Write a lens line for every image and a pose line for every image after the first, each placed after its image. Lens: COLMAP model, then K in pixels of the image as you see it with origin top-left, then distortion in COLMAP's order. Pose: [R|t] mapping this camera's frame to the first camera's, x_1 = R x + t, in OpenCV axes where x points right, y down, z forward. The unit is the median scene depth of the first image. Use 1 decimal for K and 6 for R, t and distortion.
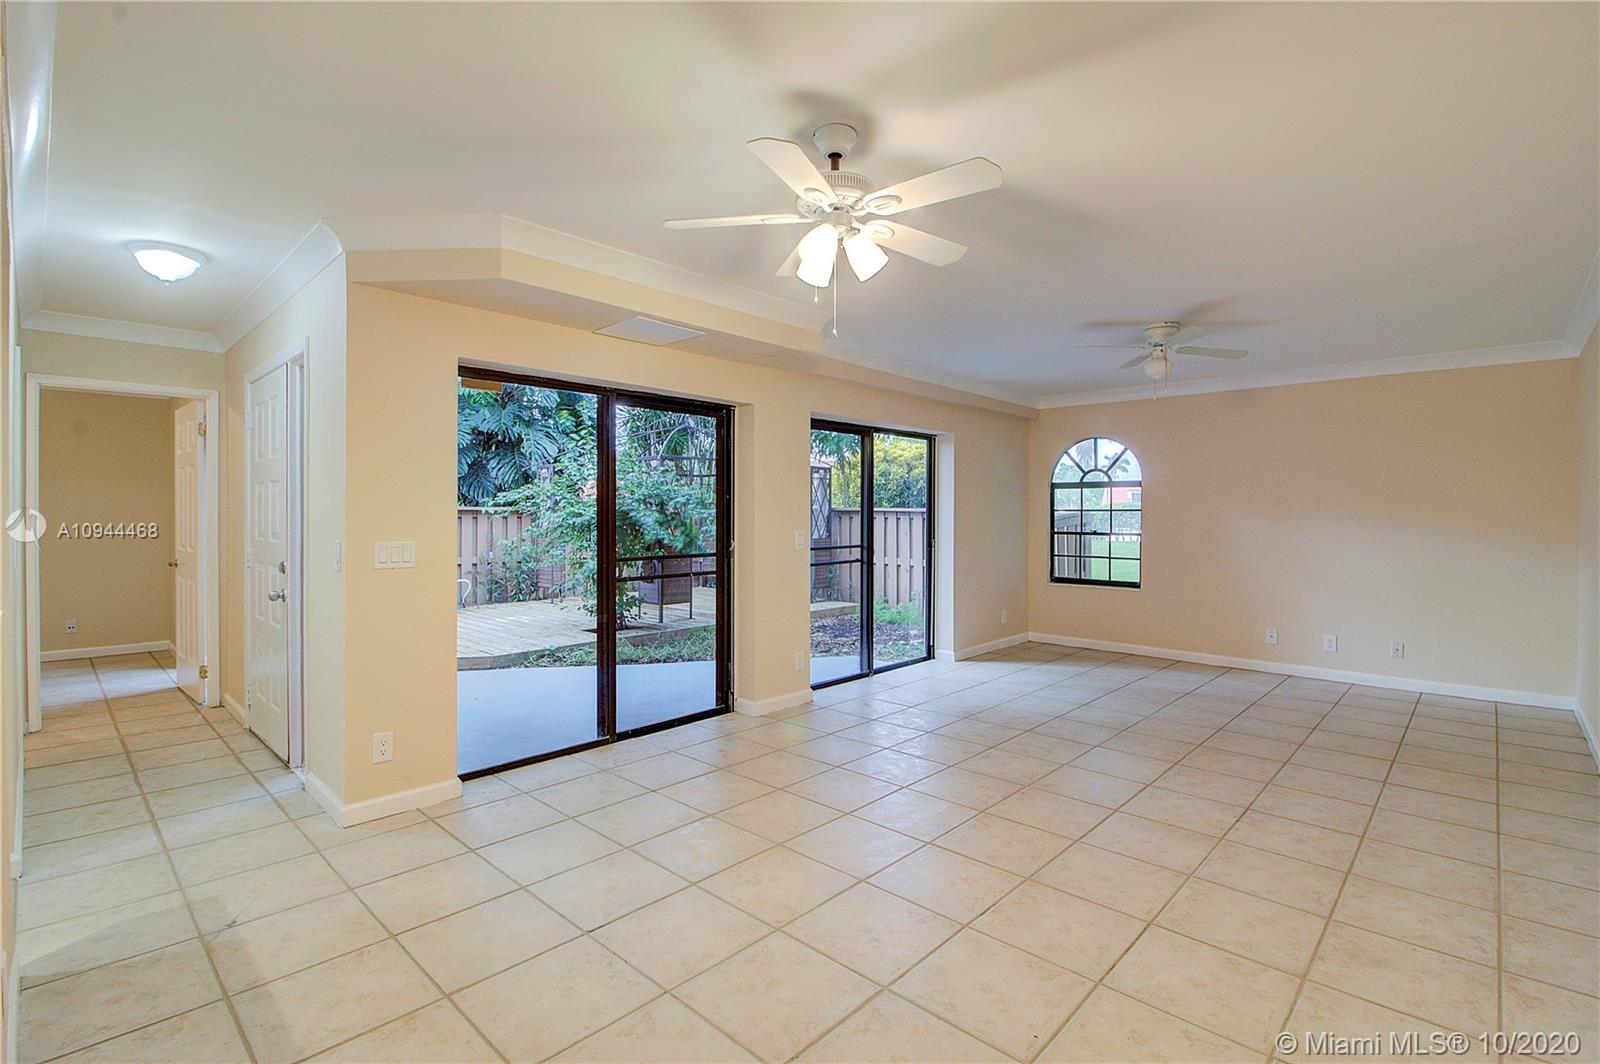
lens RADIAL K [[757.4, 0, 787.6], [0, 757.4, 519.7], [0, 0, 1]] dist [-0.004375, -0.009040]
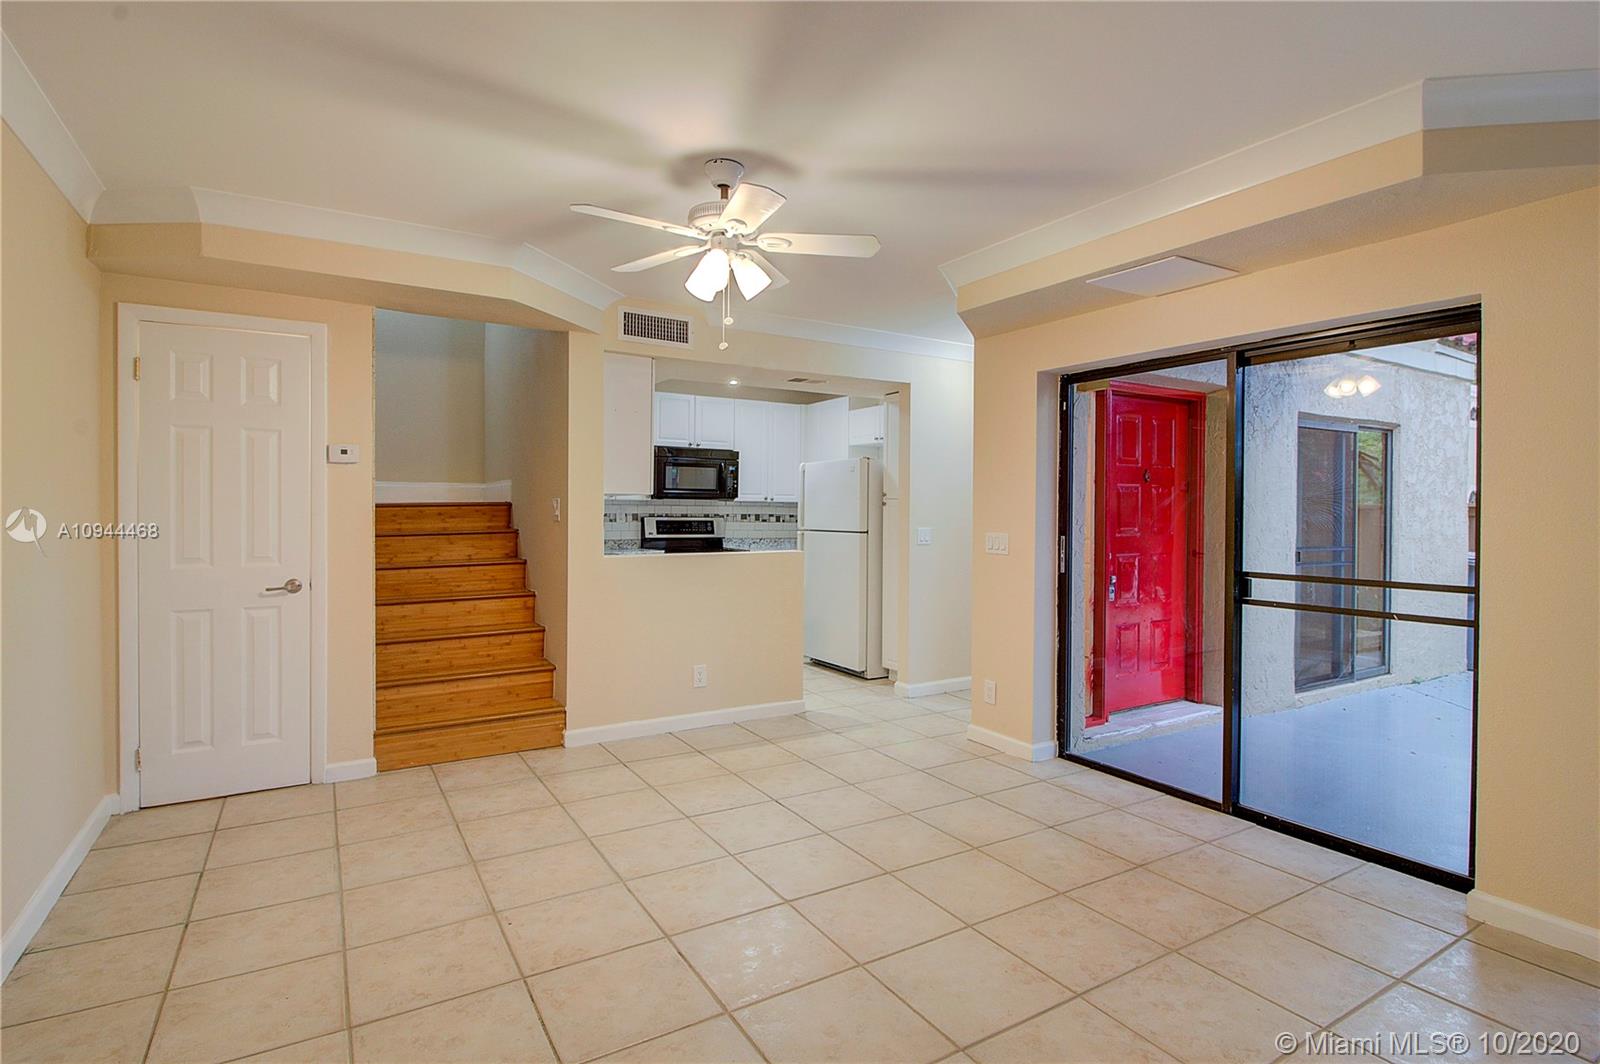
lens RADIAL K [[794.7, 0, 802.4], [0, 794.7, 518.2], [0, 0, 1]] dist [0.000218, -0.007982]
pose [[-0.268407, 0.005835, -0.963288, 1.885477], [-0.013332, 0.999863, 0.009772, -0.008765], [0.963213, 0.015465, -0.268293, 2.323351]]
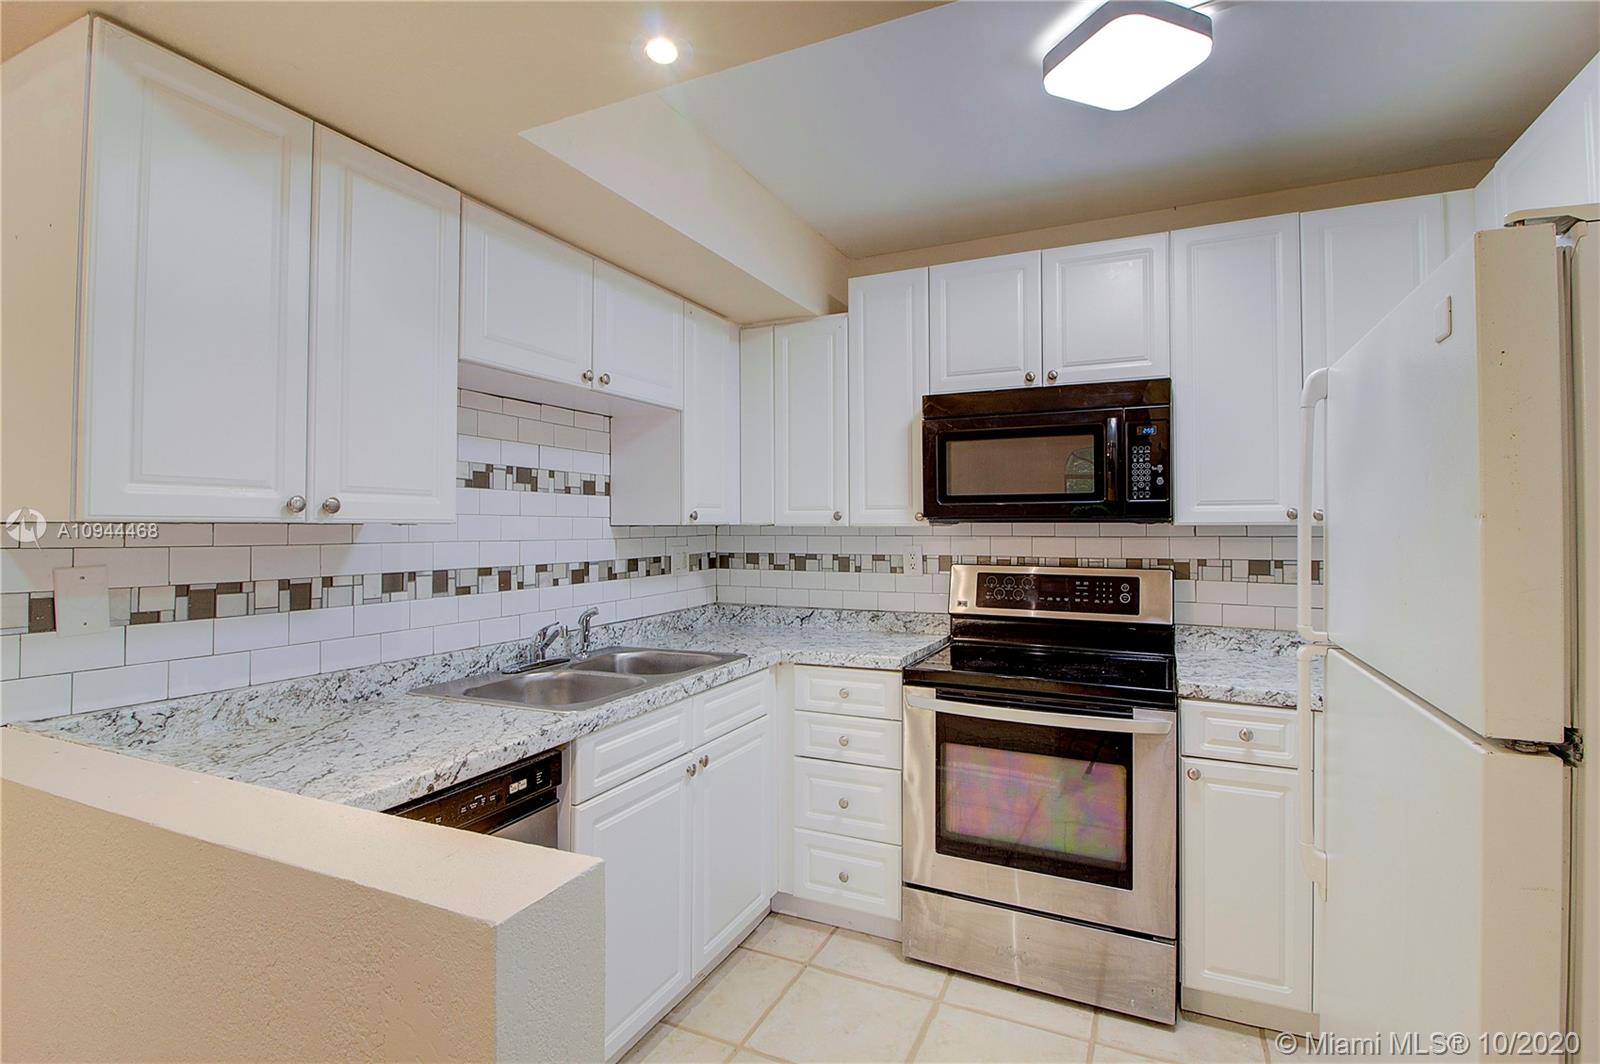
lens RADIAL K [[757.4, 0, 805.3], [0, 757.4, 519.7], [0, 0, 1]] dist [-0.004375, -0.009040]
pose [[-0.946770, -0.002613, -0.321899, -1.482651], [-0.000742, 0.999982, -0.005934, -0.062037], [0.321909, -0.005379, -0.946755, 1.872528]]
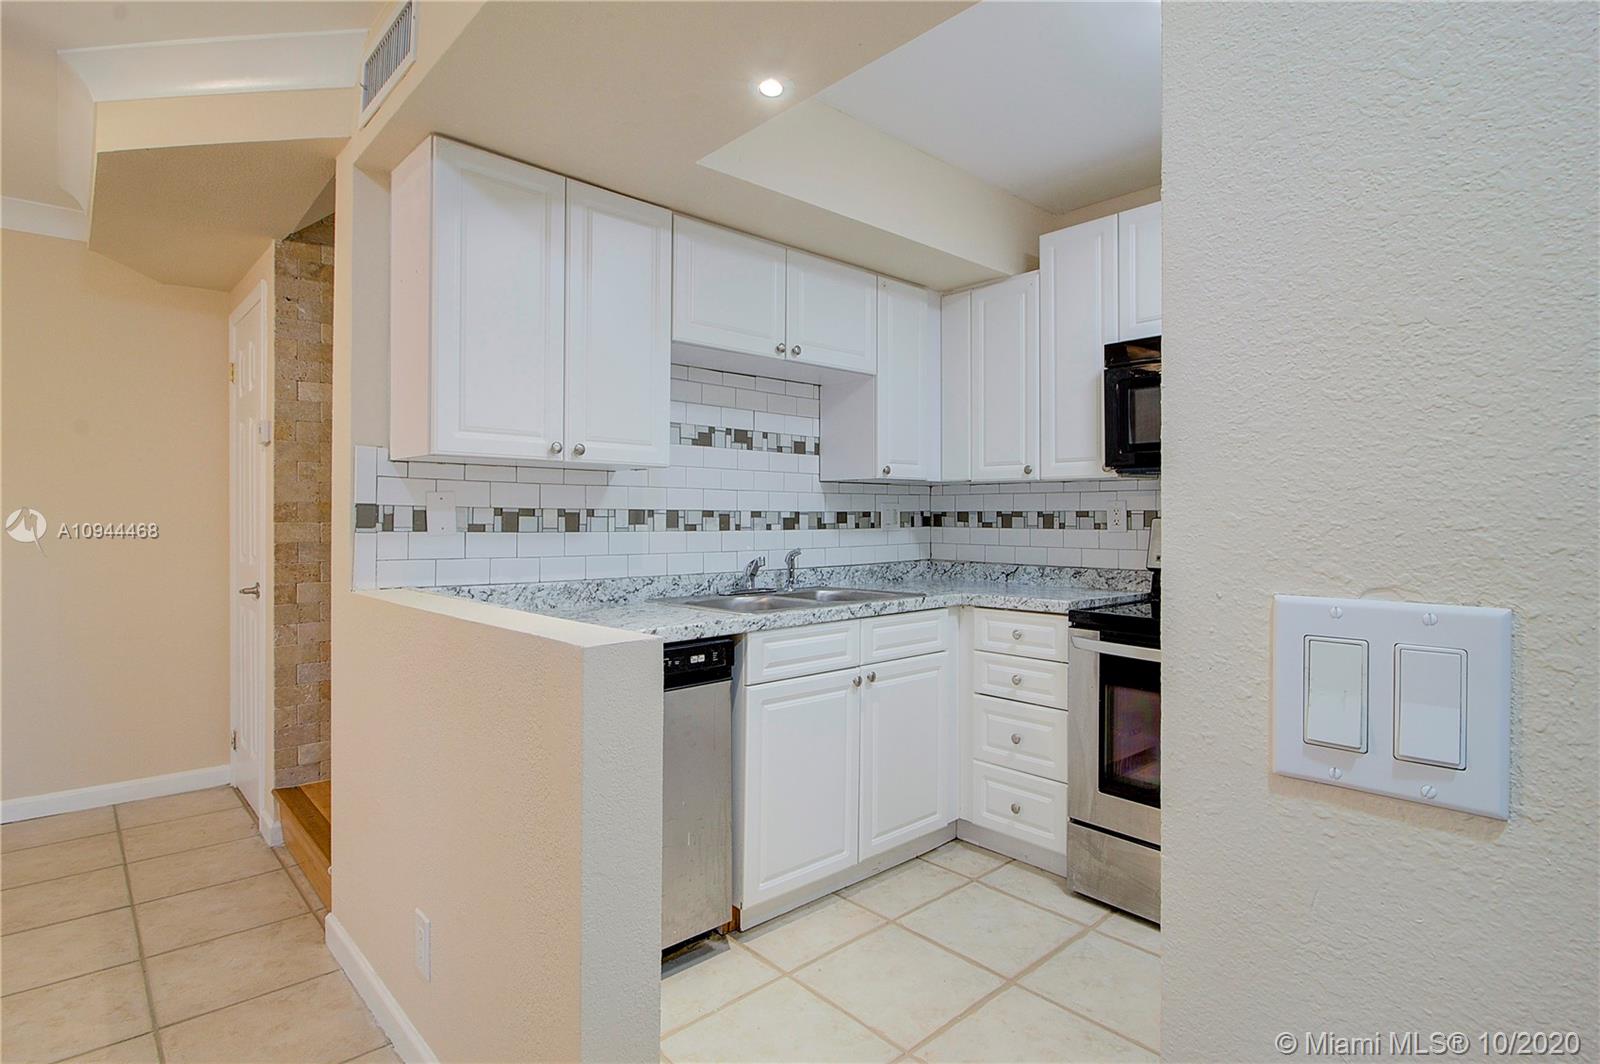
lens RADIAL K [[794.7, 0, 800.0], [0, 794.7, 523.4], [0, 0, 1]] dist [0.000218, -0.007982]
pose [[-0.997777, -0.003979, 0.066527, -1.726537], [-0.003130, 0.999912, 0.012856, 0.032853], [-0.066572, 0.012619, -0.997702, 2.189019]]
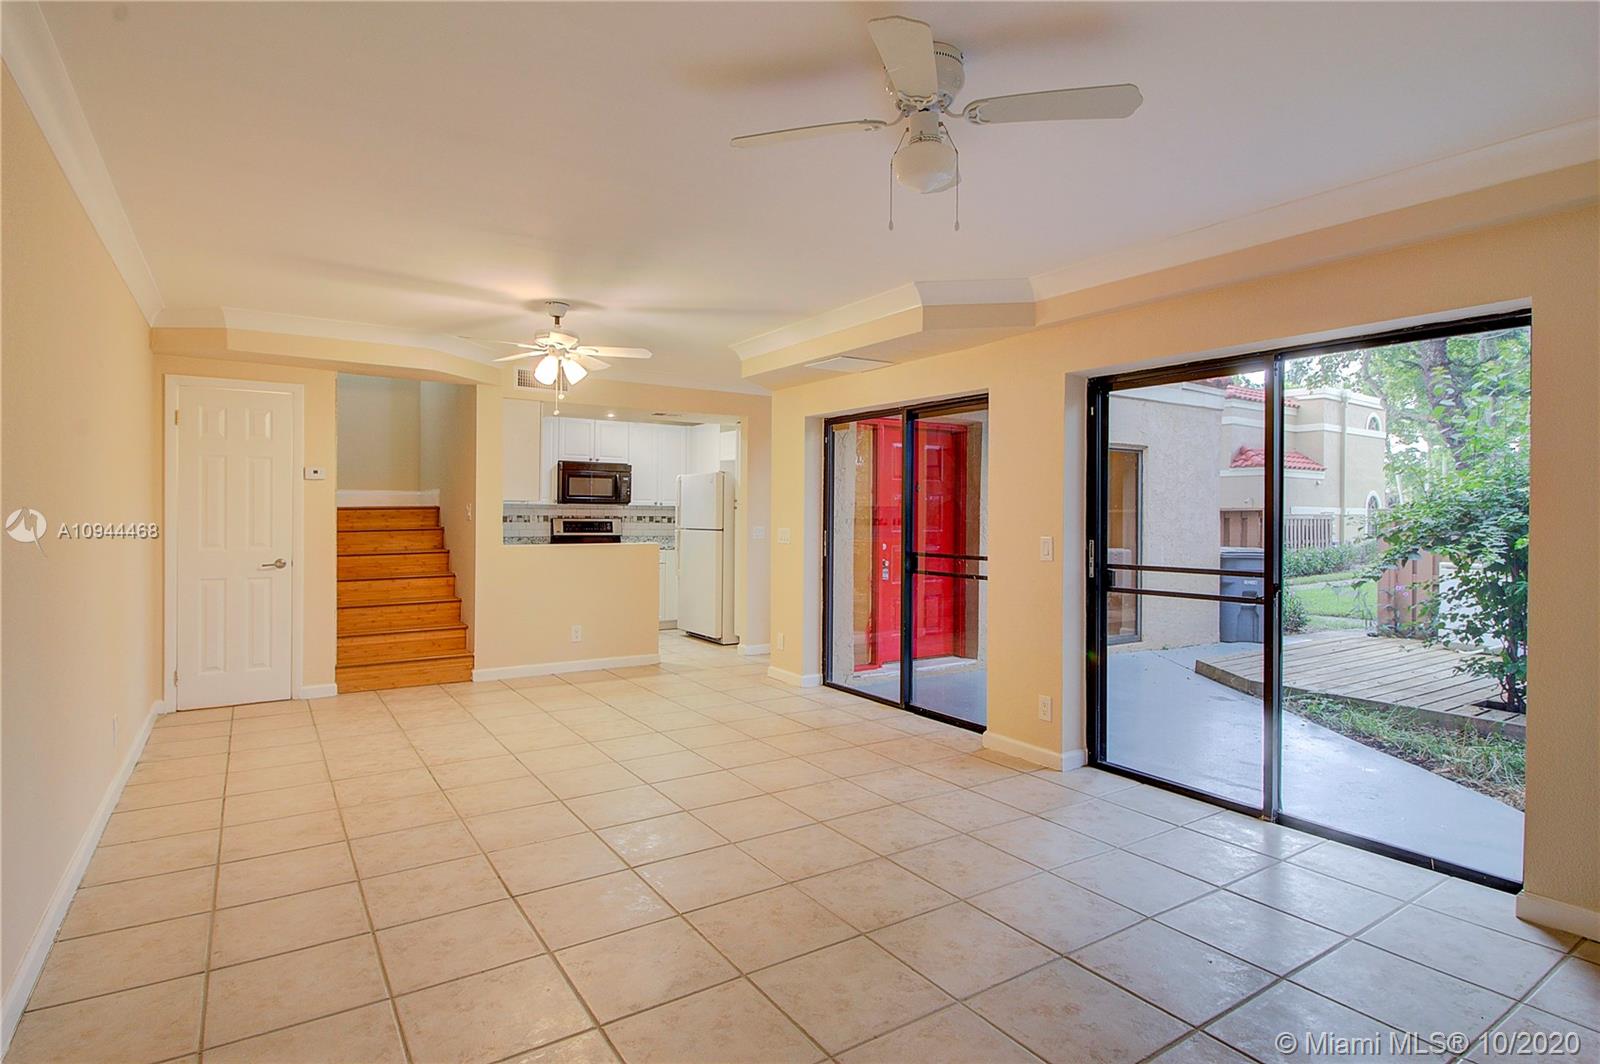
lens RADIAL K [[829.4, 0, 801.5], [0, 829.4, 515.8], [0, 0, 1]] dist [0.000117, -0.001196]
pose [[-0.233006, -0.001885, -0.972473, 3.074887], [-0.014174, 0.999898, 0.001458, -0.009922], [0.972372, 0.014123, -0.233009, 3.342446]]
